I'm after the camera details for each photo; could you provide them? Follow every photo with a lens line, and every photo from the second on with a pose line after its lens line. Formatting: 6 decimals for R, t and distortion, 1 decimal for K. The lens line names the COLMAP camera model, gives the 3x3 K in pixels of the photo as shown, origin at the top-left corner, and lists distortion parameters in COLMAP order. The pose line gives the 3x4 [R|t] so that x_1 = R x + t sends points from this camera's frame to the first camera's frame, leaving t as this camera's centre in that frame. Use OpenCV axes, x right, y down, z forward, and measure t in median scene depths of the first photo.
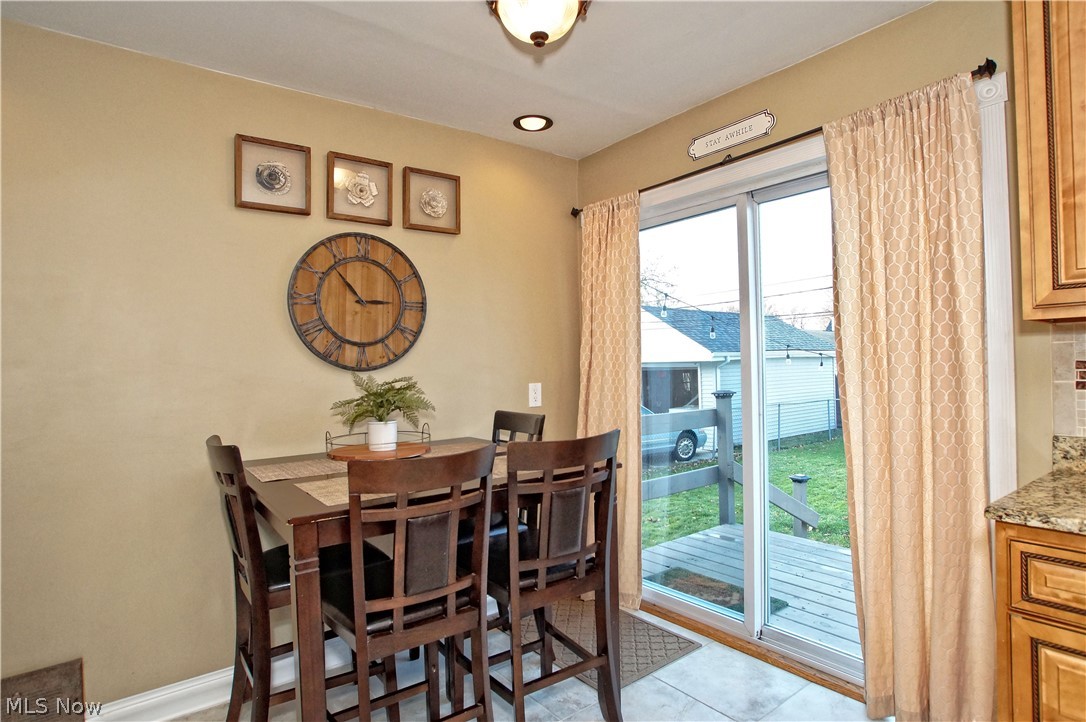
lens RADIAL K [[583.2, 0, 549.2], [0, 583.2, 362.1], [0, 0, 1]] dist [-0.058446, 0.014192]
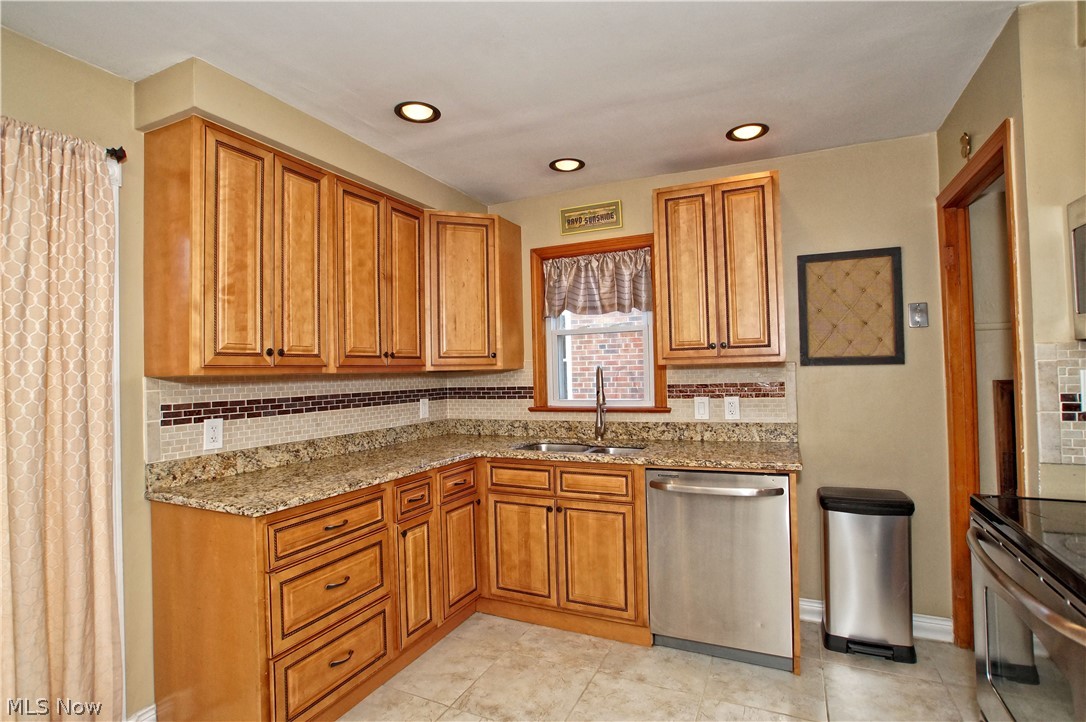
lens RADIAL K [[527.9, 0, 550.5], [0, 527.9, 361.3], [0, 0, 1]] dist [-0.051146, 0.018856]
pose [[-0.457210, 0.045926, 0.888172, -0.392566], [0.024115, 0.998939, -0.039240, -0.024003], [-0.889032, 0.003477, -0.457832, 0.495192]]
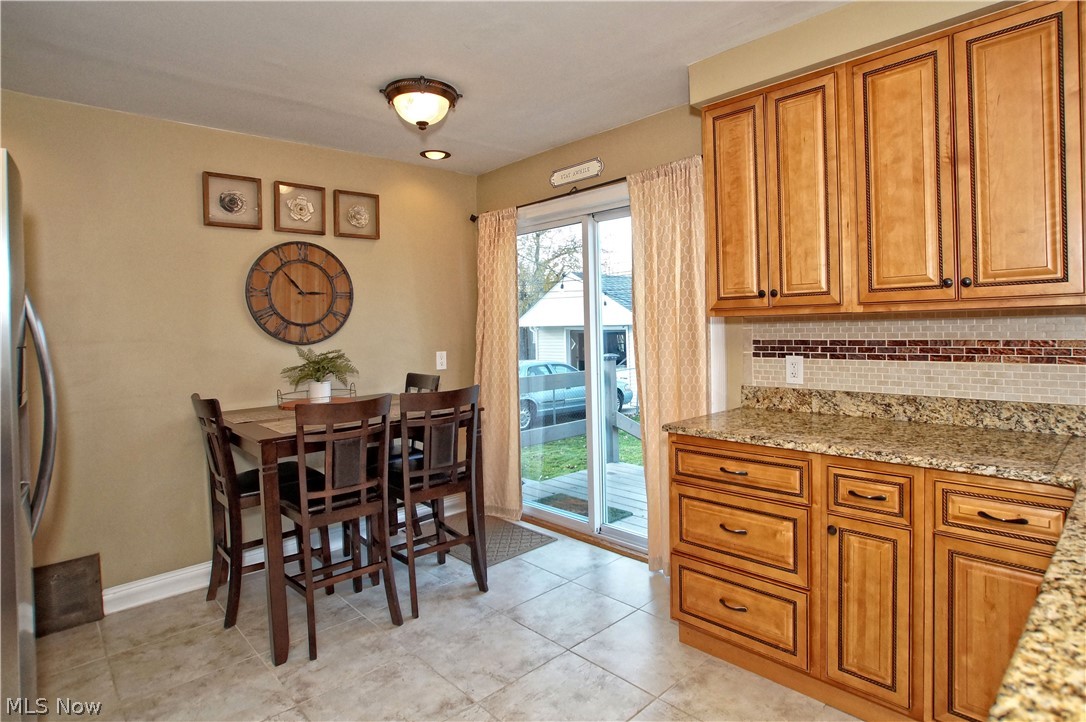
lens RADIAL K [[583.2, 0, 565.3], [0, 583.2, 337.7], [0, 0, 1]] dist [-0.058446, 0.014192]
pose [[0.993728, -0.005729, 0.111679, 0.139435], [0.002822, 0.999654, 0.026169, -0.036429], [-0.111790, -0.025690, 0.993400, -0.420326]]
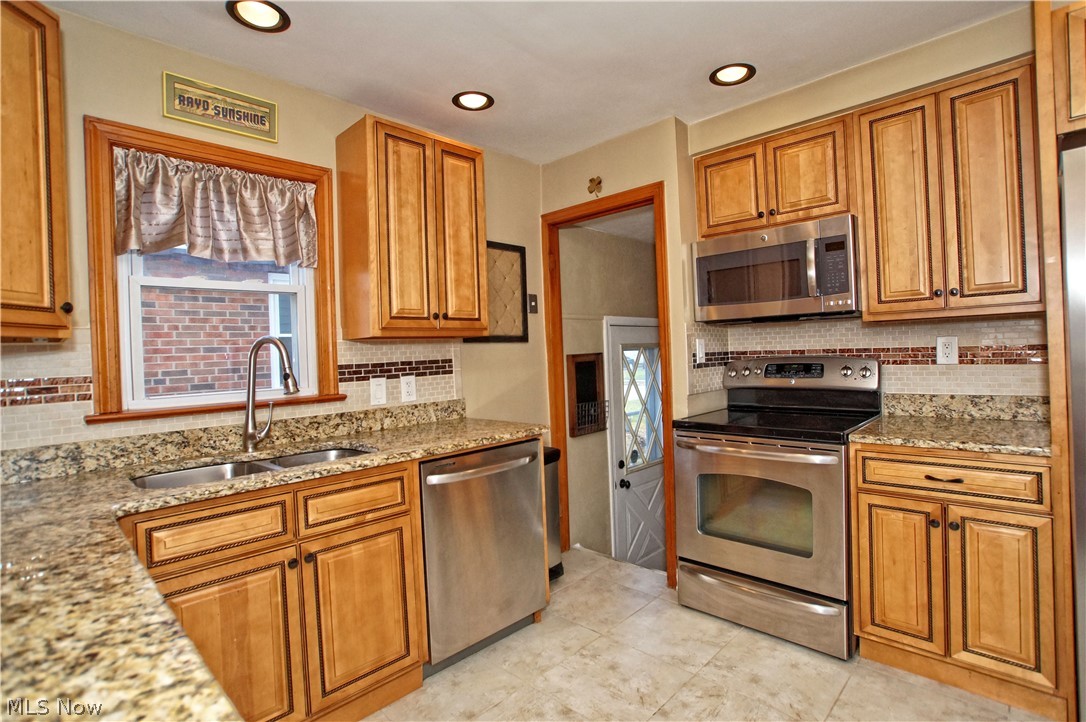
lens RADIAL K [[527.9, 0, 549.2], [0, 527.9, 355.5], [0, 0, 1]] dist [-0.051146, 0.018856]
pose [[-0.988692, 0.058314, -0.138158, 0.360751], [0.059447, 0.998223, -0.004084, -0.000601], [0.137674, -0.012251, -0.990402, 0.699067]]
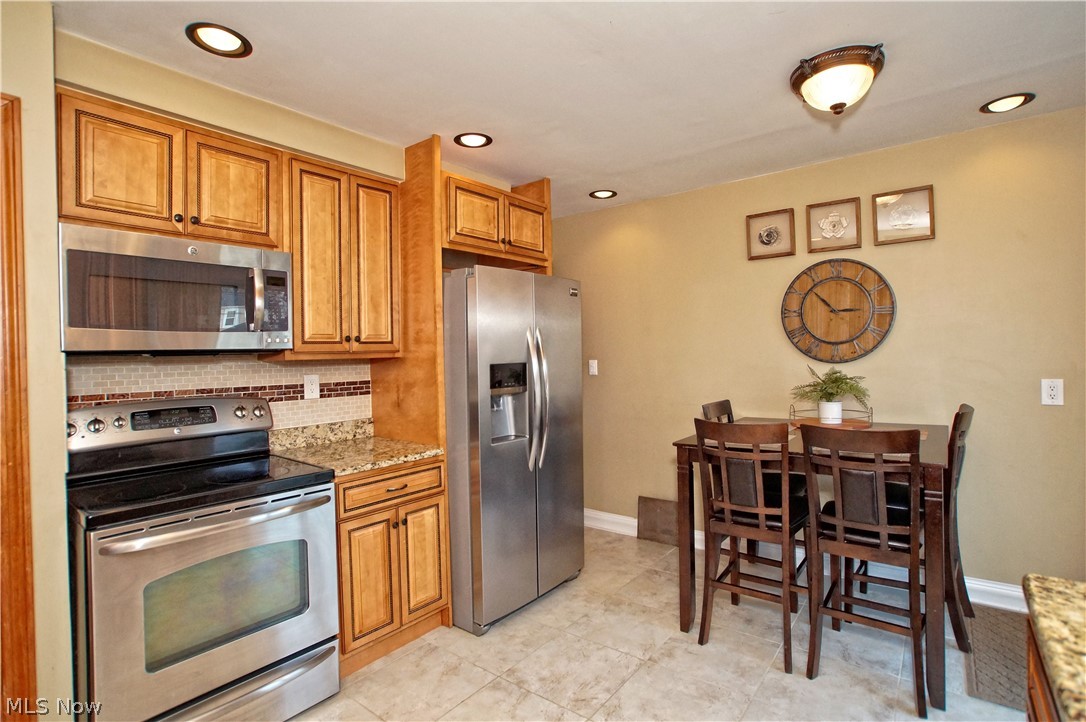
lens RADIAL K [[527.9, 0, 557.8], [0, 527.9, 352.0], [0, 0, 1]] dist [-0.051146, 0.018856]
pose [[0.260360, 0.017151, -0.965359, 0.709815], [0.024659, 0.999398, 0.024407, -0.058144], [0.965197, -0.030159, 0.259780, 0.077845]]
